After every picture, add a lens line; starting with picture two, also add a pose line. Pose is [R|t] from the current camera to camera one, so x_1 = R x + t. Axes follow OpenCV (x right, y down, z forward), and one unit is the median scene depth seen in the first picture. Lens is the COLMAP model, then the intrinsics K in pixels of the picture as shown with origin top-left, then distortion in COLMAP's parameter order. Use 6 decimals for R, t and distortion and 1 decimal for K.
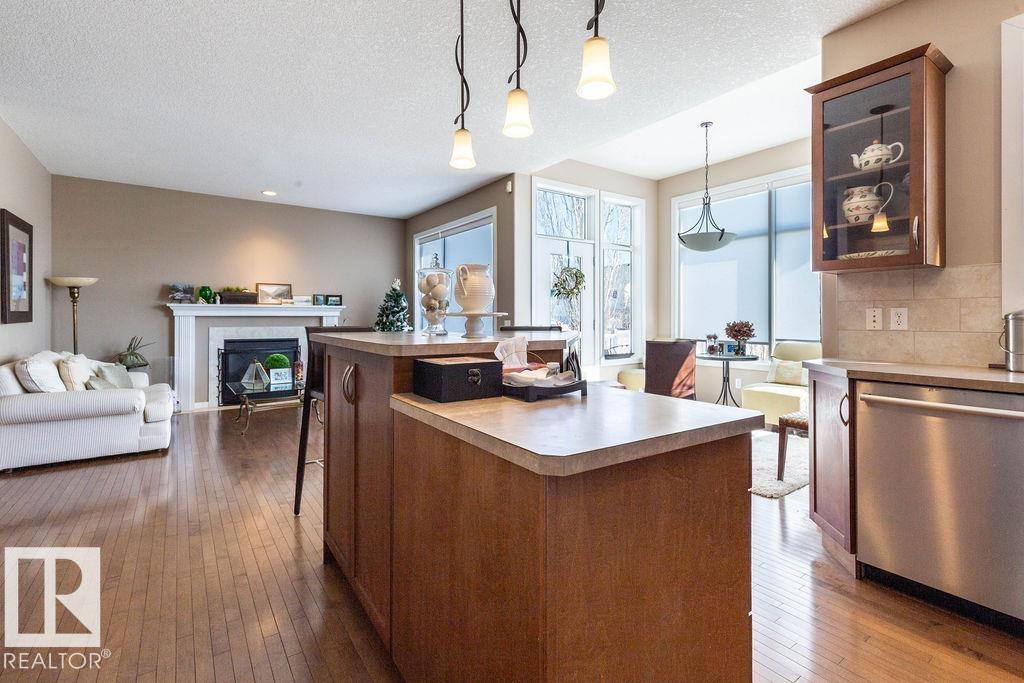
lens RADIAL K [[467.3, 0, 514.4], [0, 467.3, 317.7], [0, 0, 1]] dist [-0.002006, -0.000576]
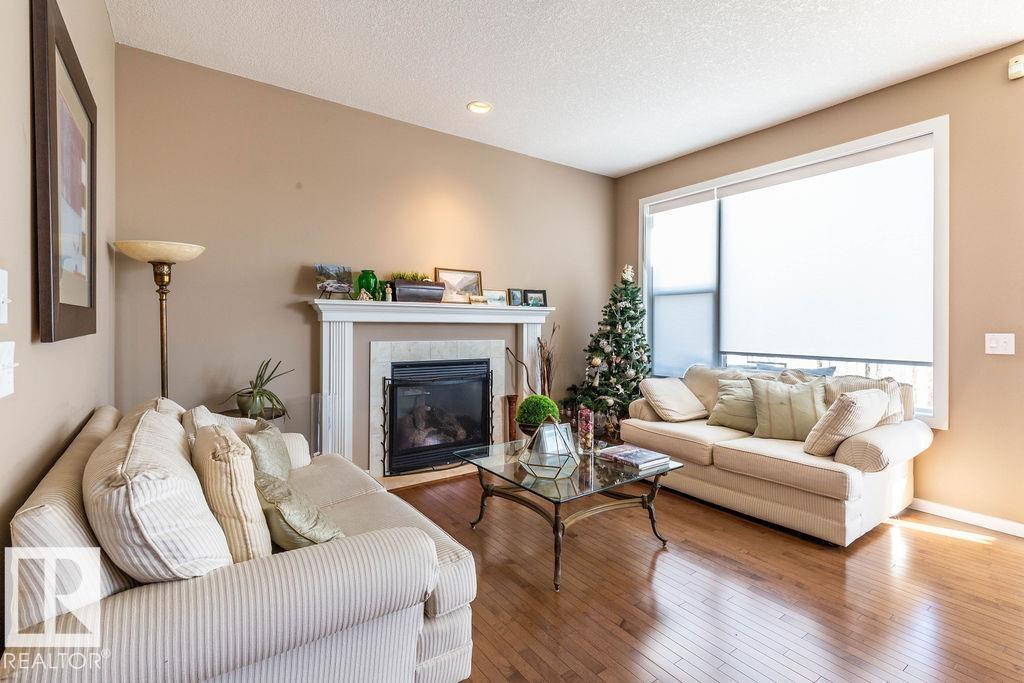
lens RADIAL K [[471.7, 0, 512.1], [0, 471.7, 328.0], [0, 0, 1]] dist [0.001075, -0.000171]
pose [[0.999883, 0.004781, -0.014537, -0.467159], [-0.004739, 0.999985, 0.002883, 0.001165], [0.014550, -0.002813, 0.999890, 0.414321]]
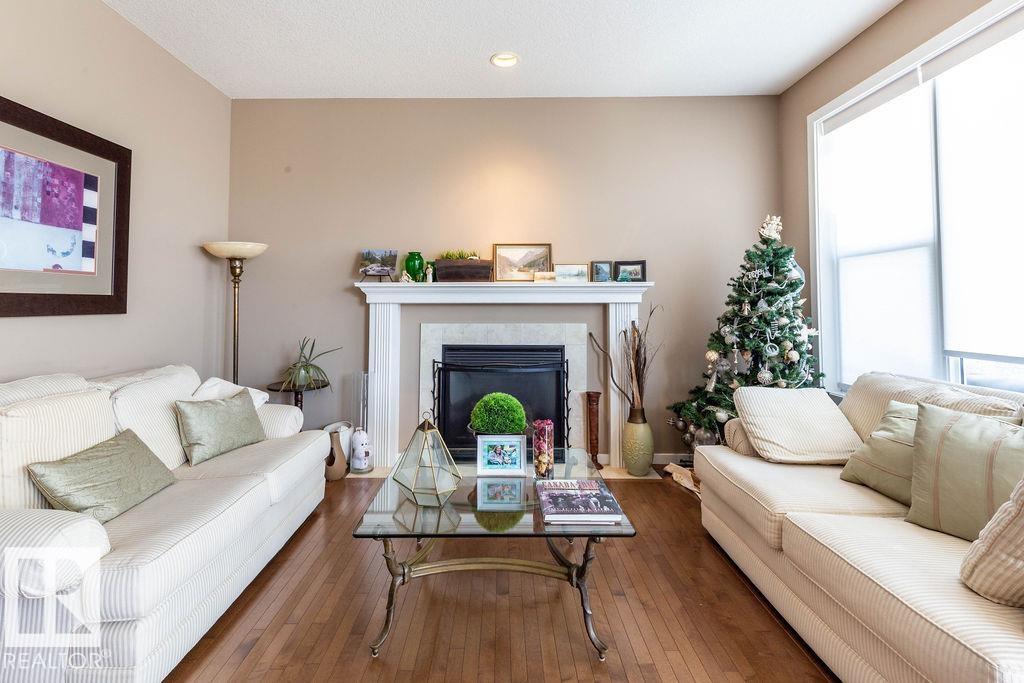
lens RADIAL K [[475.8, 0, 486.6], [0, 475.8, 289.1], [0, 0, 1]] dist [0.000823, -0.000177]
pose [[0.794291, -0.024063, -0.607061, -0.228753], [-0.000265, 0.999202, -0.039952, 0.001934], [0.607538, 0.031894, 0.793650, 0.577692]]
